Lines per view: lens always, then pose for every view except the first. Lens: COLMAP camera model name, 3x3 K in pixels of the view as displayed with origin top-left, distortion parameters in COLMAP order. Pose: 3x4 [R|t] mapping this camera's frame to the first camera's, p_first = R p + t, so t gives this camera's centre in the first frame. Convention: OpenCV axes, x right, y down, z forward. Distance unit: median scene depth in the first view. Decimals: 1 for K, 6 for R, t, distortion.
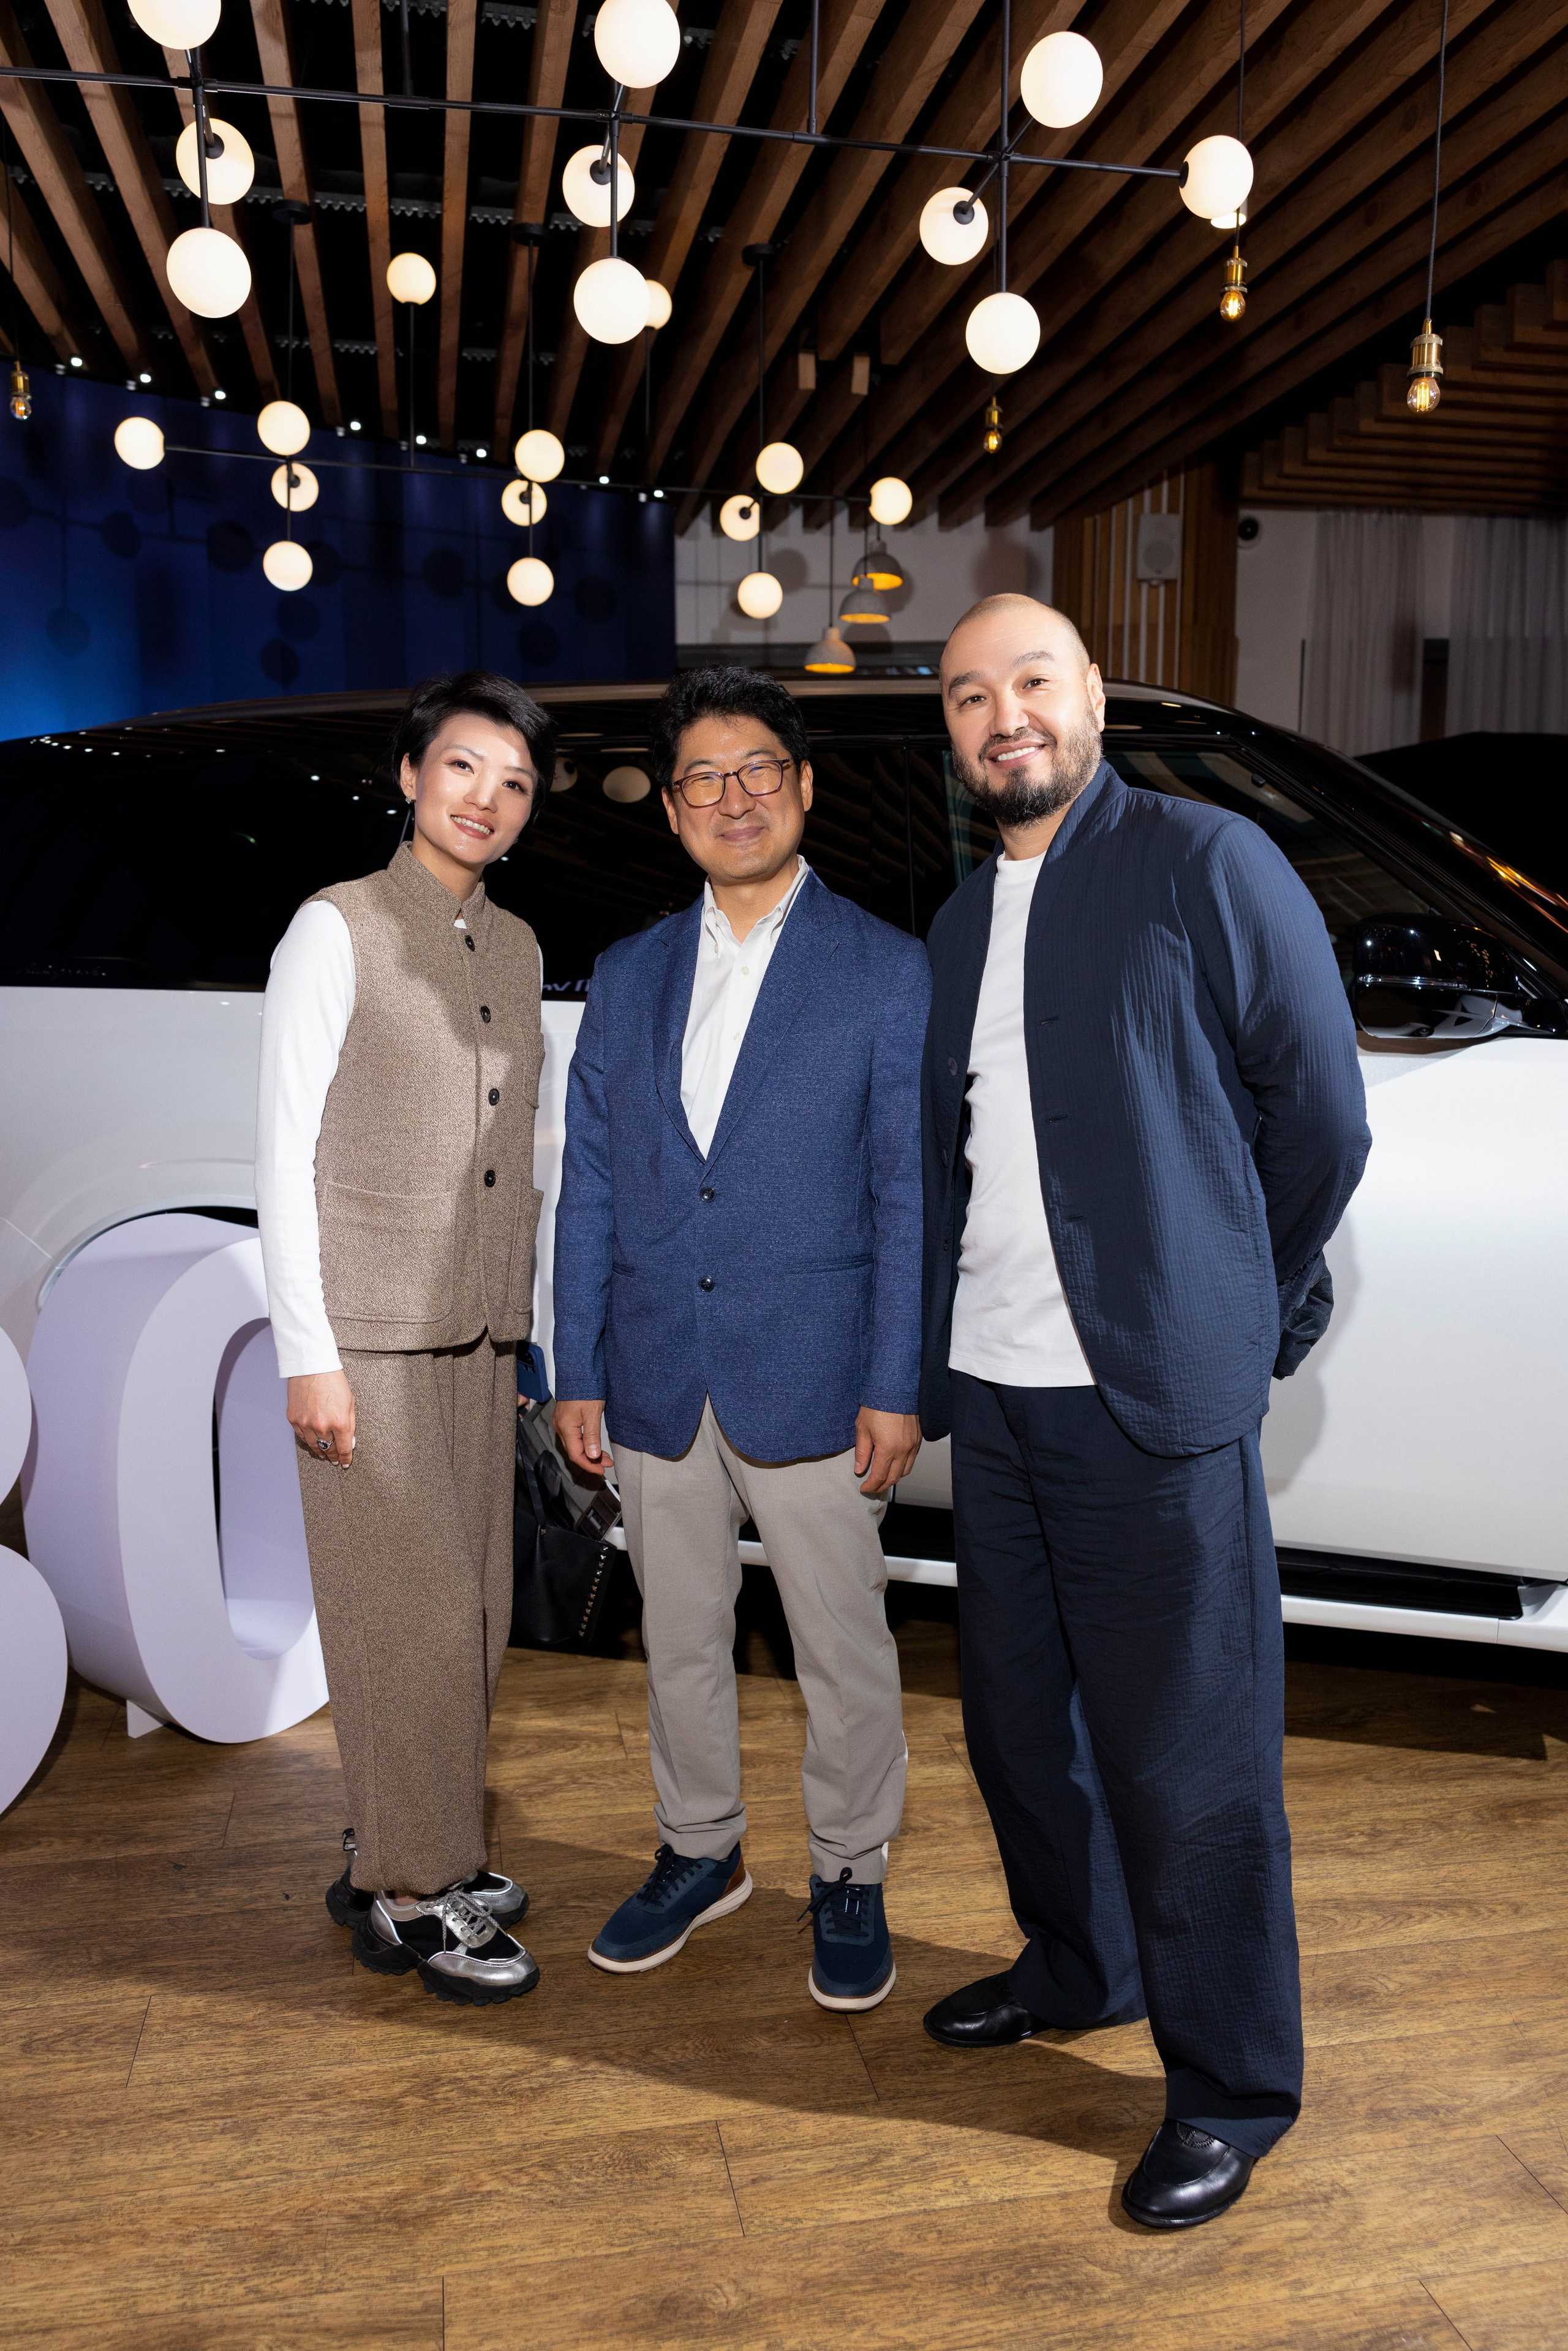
lens RADIAL K [[1823.8, 0, 794.5], [0, 1823.8, 1200.0], [0, 0, 1]] dist [0.007681, -0.002717]
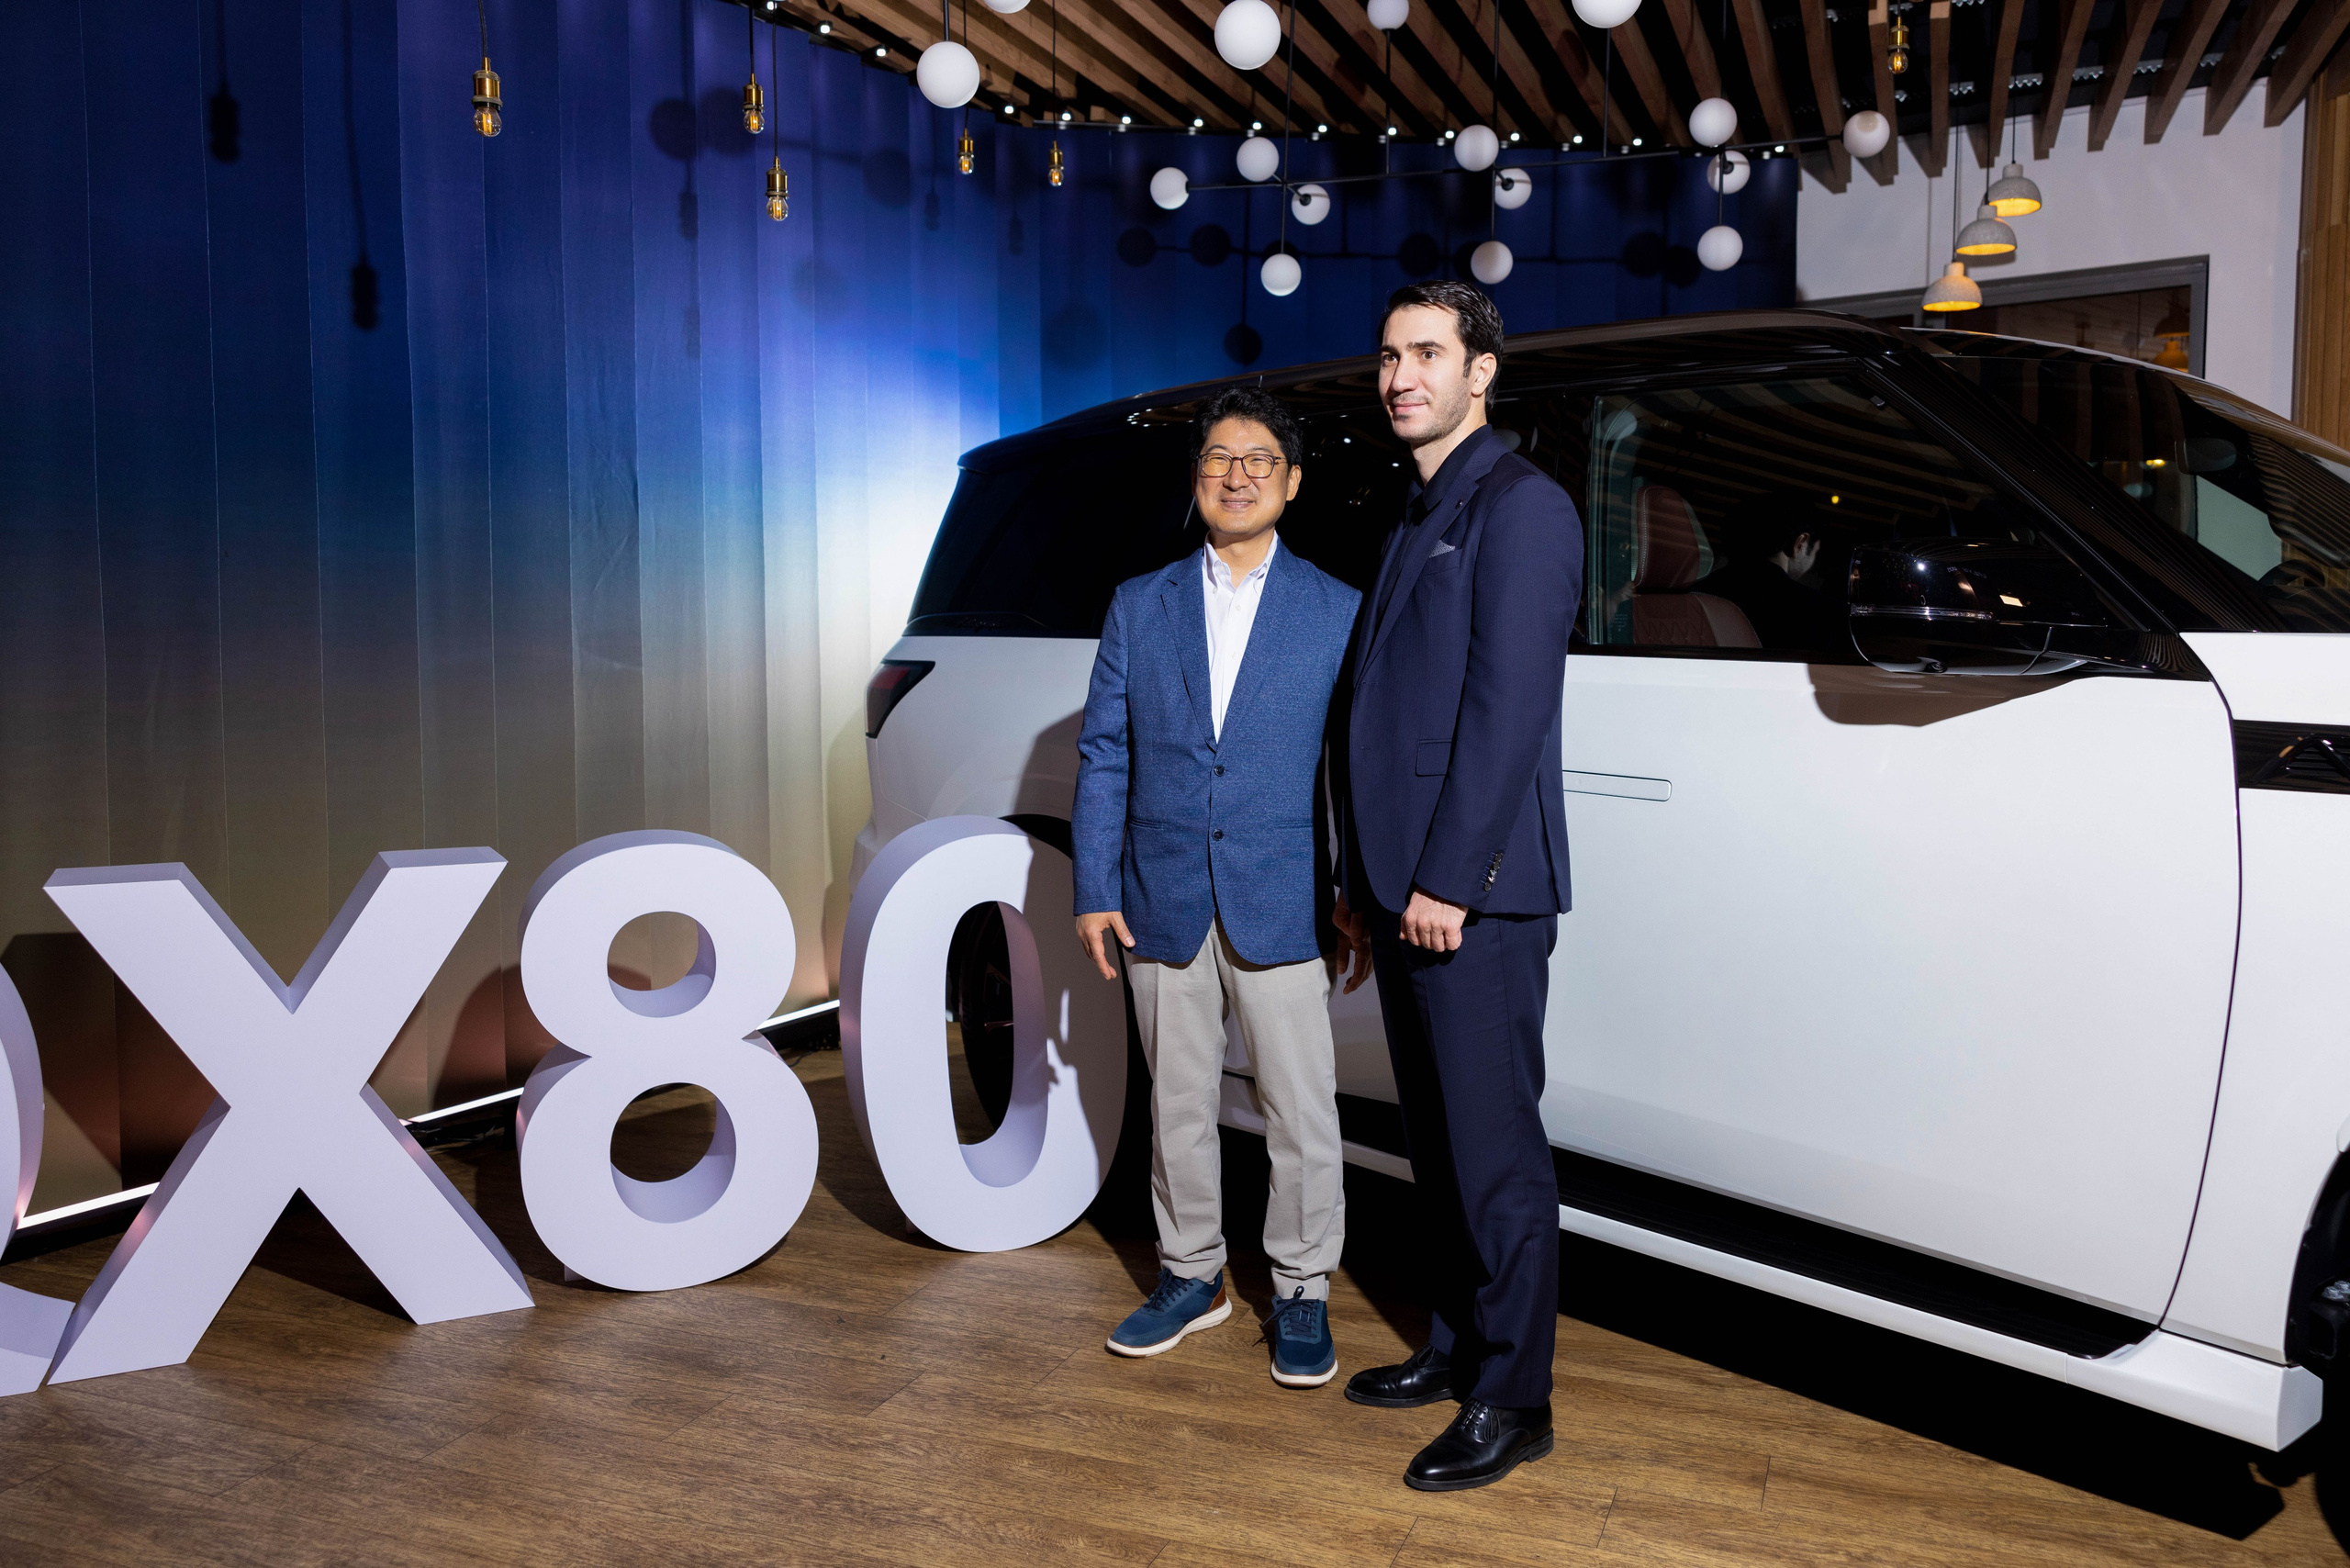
lens RADIAL K [[1823.2, 0, 1180.4], [0, 1823.2, 787.9], [0, 0, 1]] dist [0.007681, -0.002717]
pose [[0.840388, 0.040170, -0.540495, 0.519602], [-0.066640, 0.997341, -0.029492, 0.018816], [0.537873, 0.060803, 0.840830, 0.043422]]
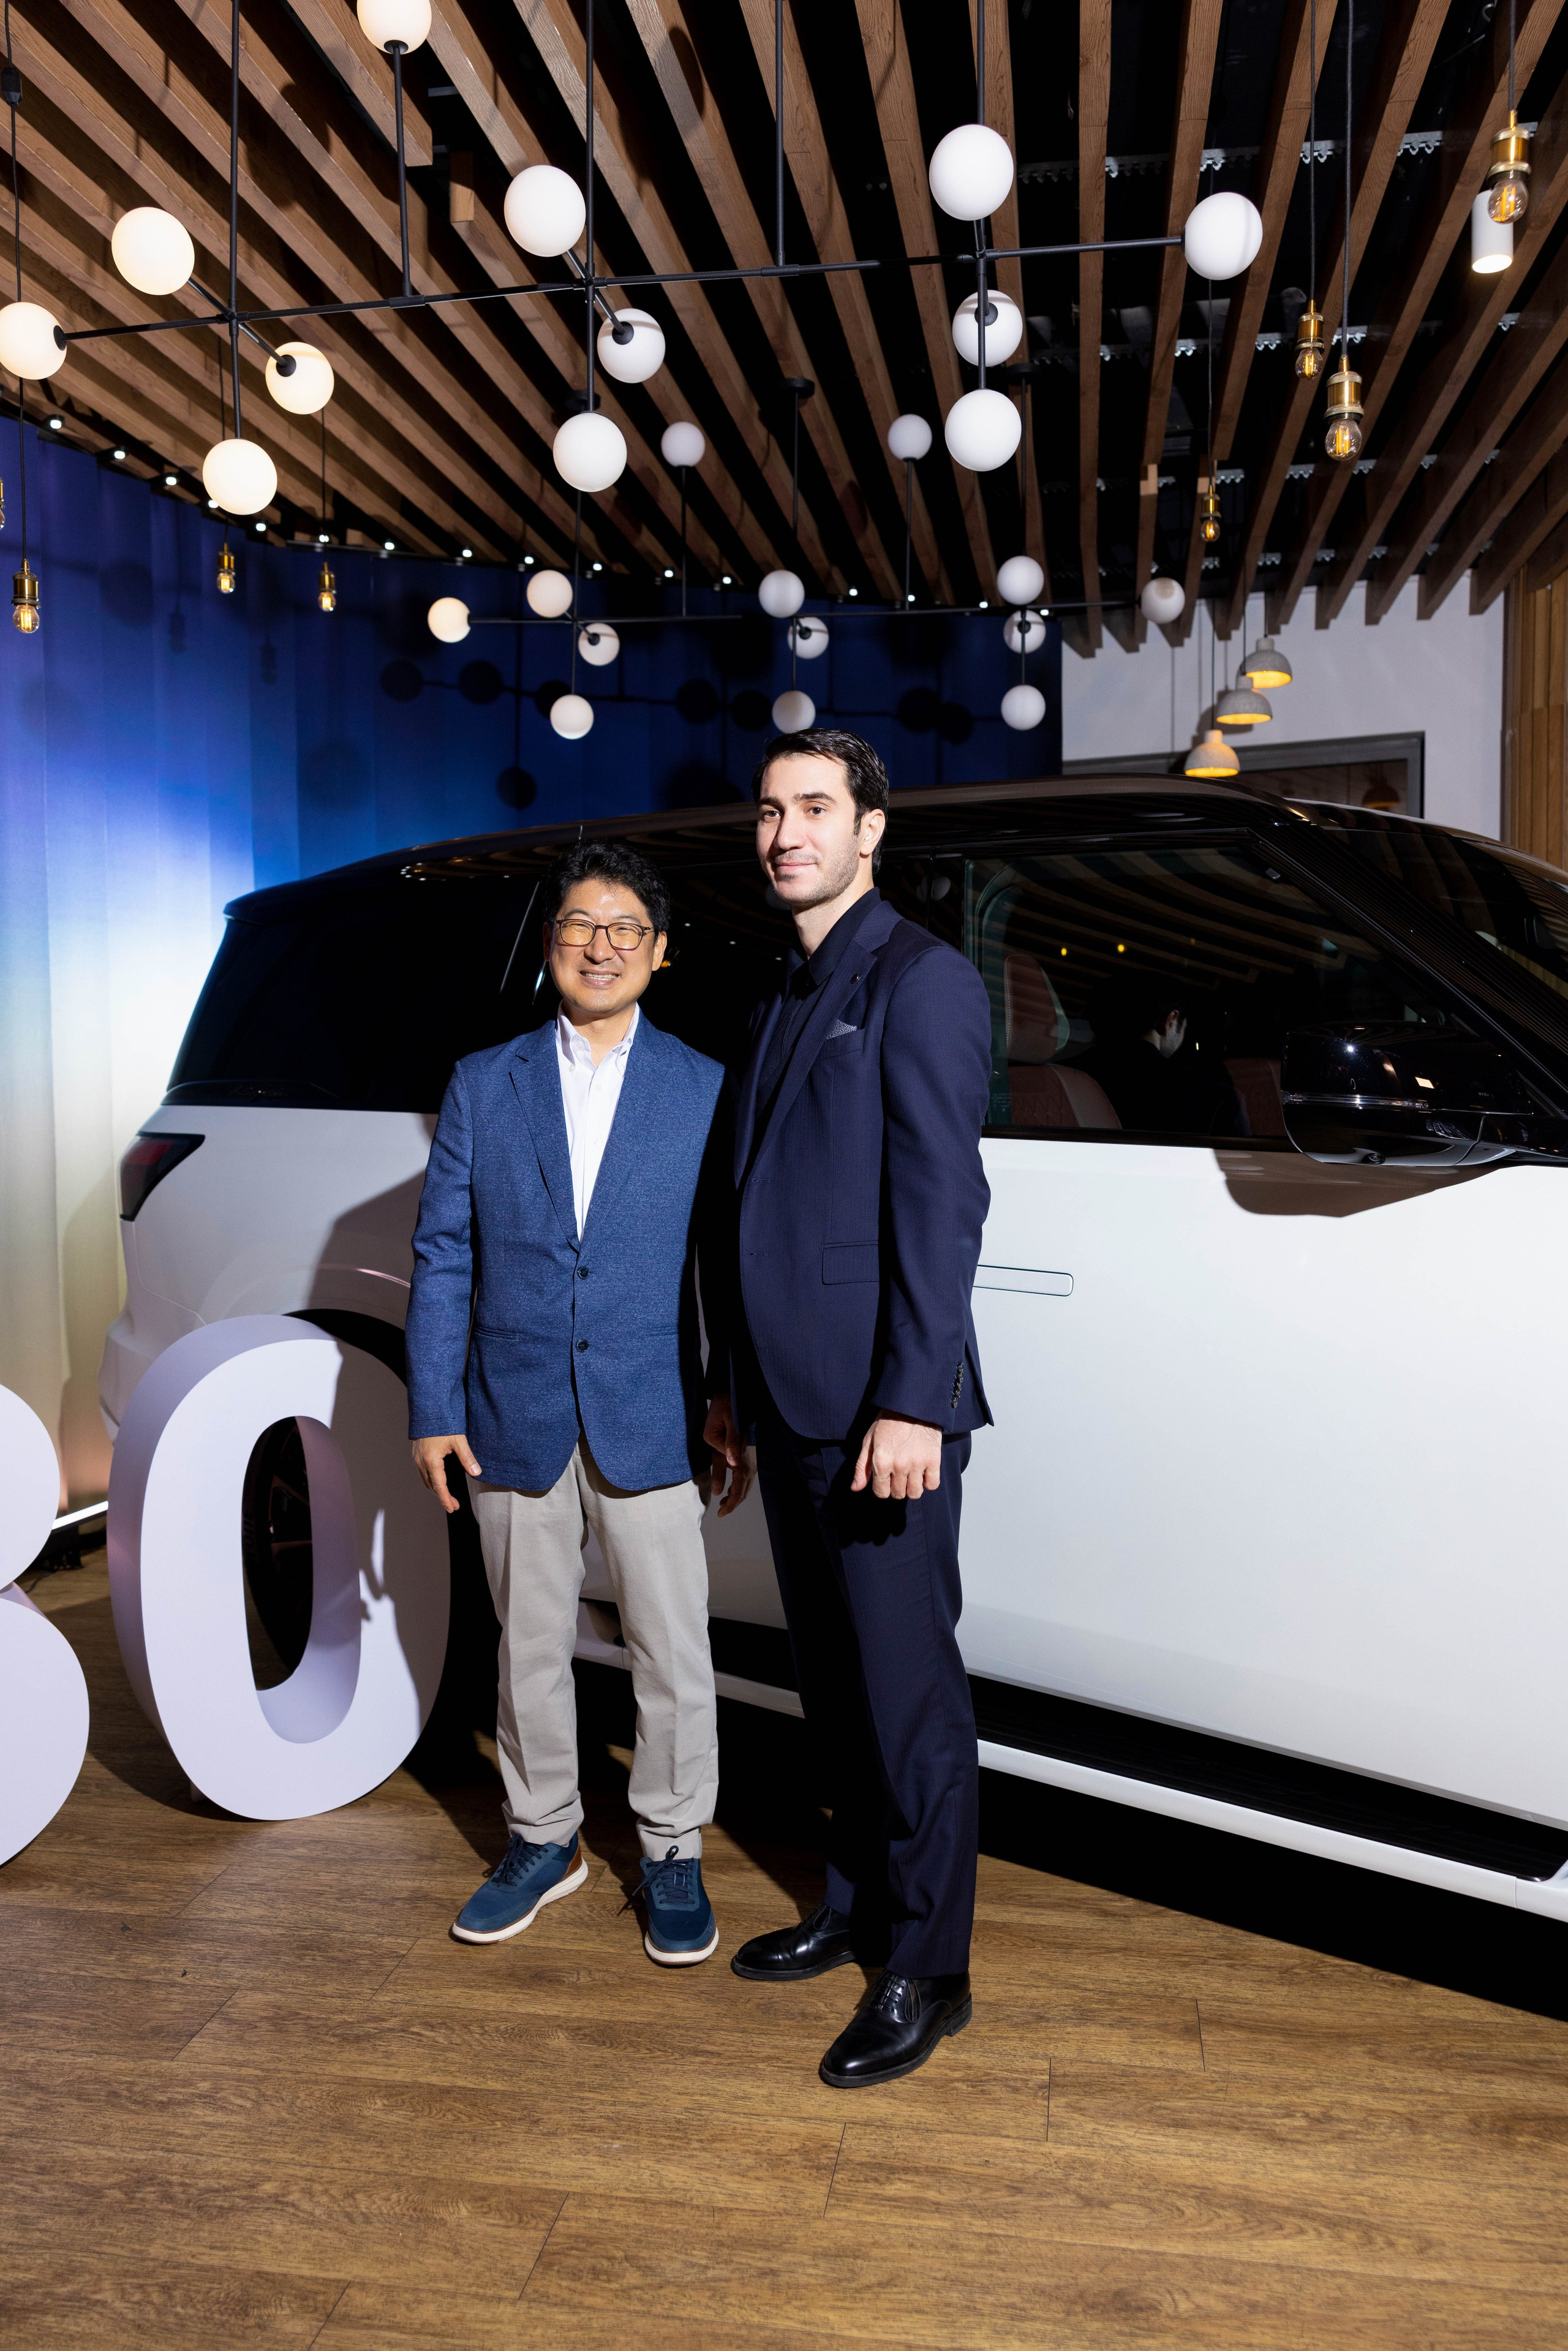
lens RADIAL K [[1823.8, 0, 779.8], [0, 1823.8, 1173.1], [0, 0, 1]] dist [0.007681, -0.002717]
pose [[0.934238, 0.012244, -0.356441, 0.388814], [-0.039697, 0.996770, -0.069806, -0.015003], [0.354435, 0.079365, 0.931706, 0.105783]]
